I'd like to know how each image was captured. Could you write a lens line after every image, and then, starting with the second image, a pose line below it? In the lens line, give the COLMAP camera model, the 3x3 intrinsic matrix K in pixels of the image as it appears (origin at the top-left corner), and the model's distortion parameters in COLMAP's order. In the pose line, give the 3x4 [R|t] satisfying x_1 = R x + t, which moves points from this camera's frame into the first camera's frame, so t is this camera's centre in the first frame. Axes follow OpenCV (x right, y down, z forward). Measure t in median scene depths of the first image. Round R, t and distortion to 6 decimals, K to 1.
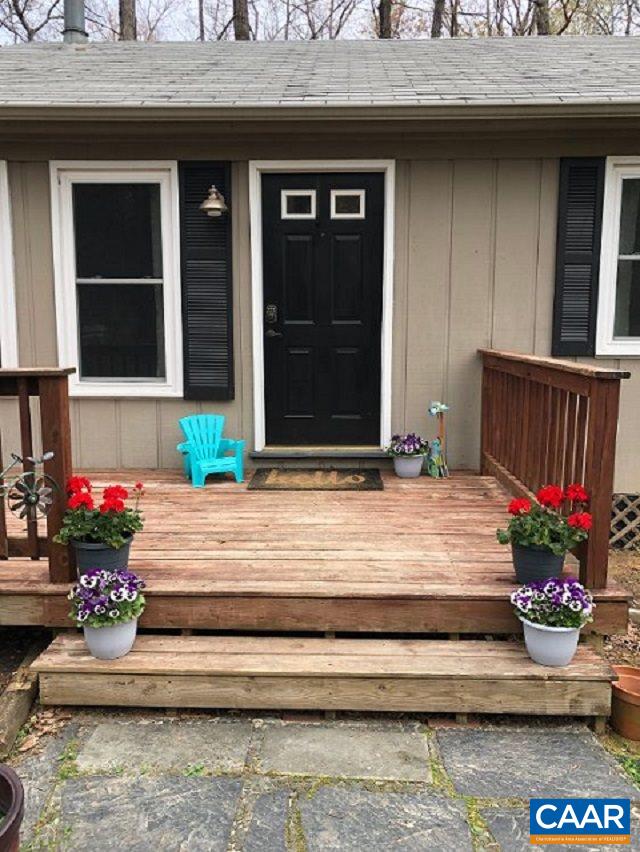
lens RADIAL K [[696.4, 0, 320.0], [0, 696.4, 426.0], [0, 0, 1]] dist [0.005891, 0.002054]
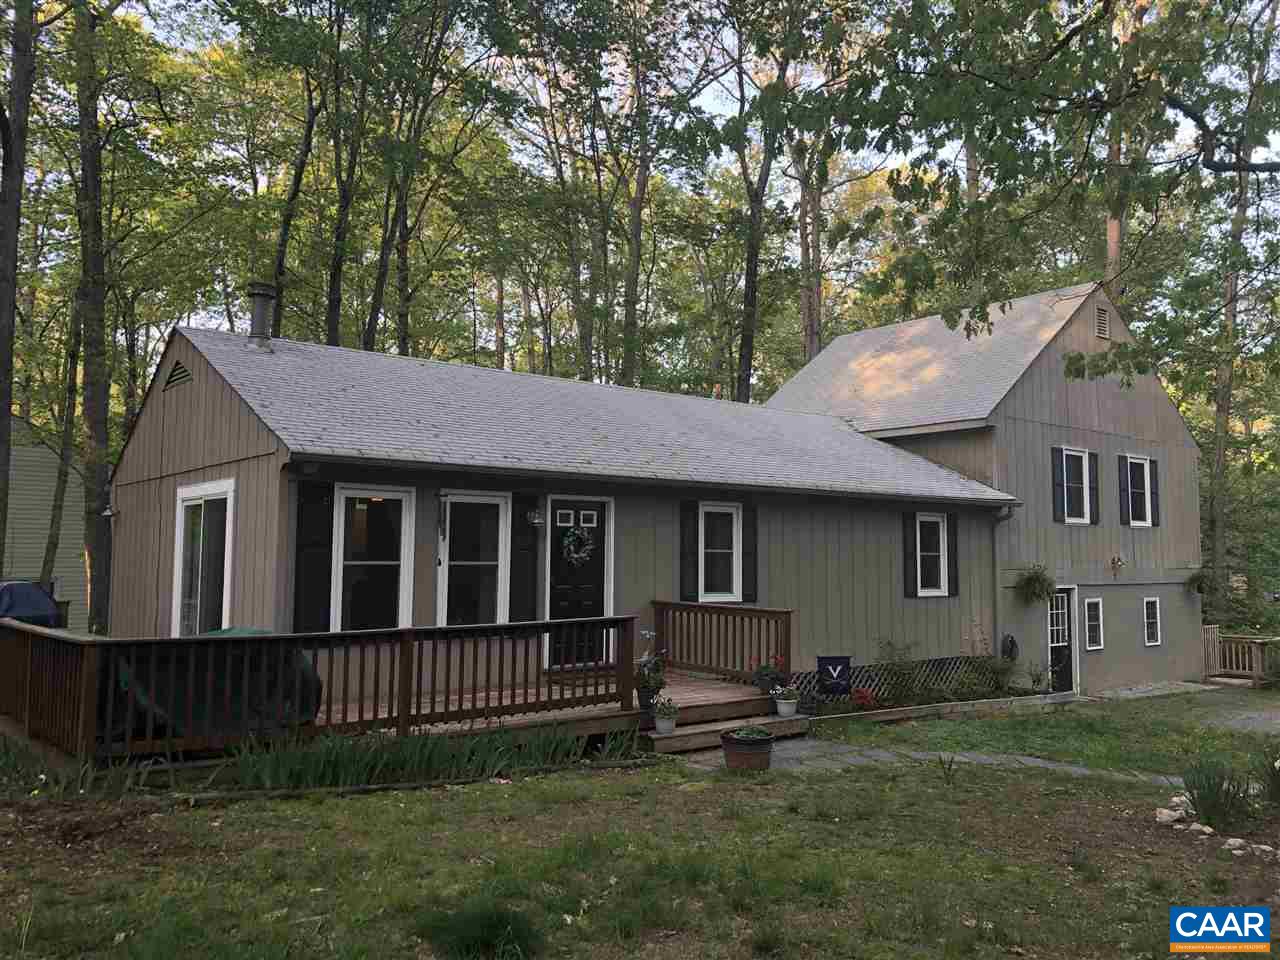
lens RADIAL K [[1046.3, 0, 640.0], [0, 1046.3, 480.0], [0, 0, 1]] dist [0.005891, 0.002054]
pose [[0.759140, 0.046500, 0.649264, -1.572397], [0.080773, 0.983007, -0.164845, 0.028300], [-0.645896, 0.177584, 0.742484, -1.047503]]
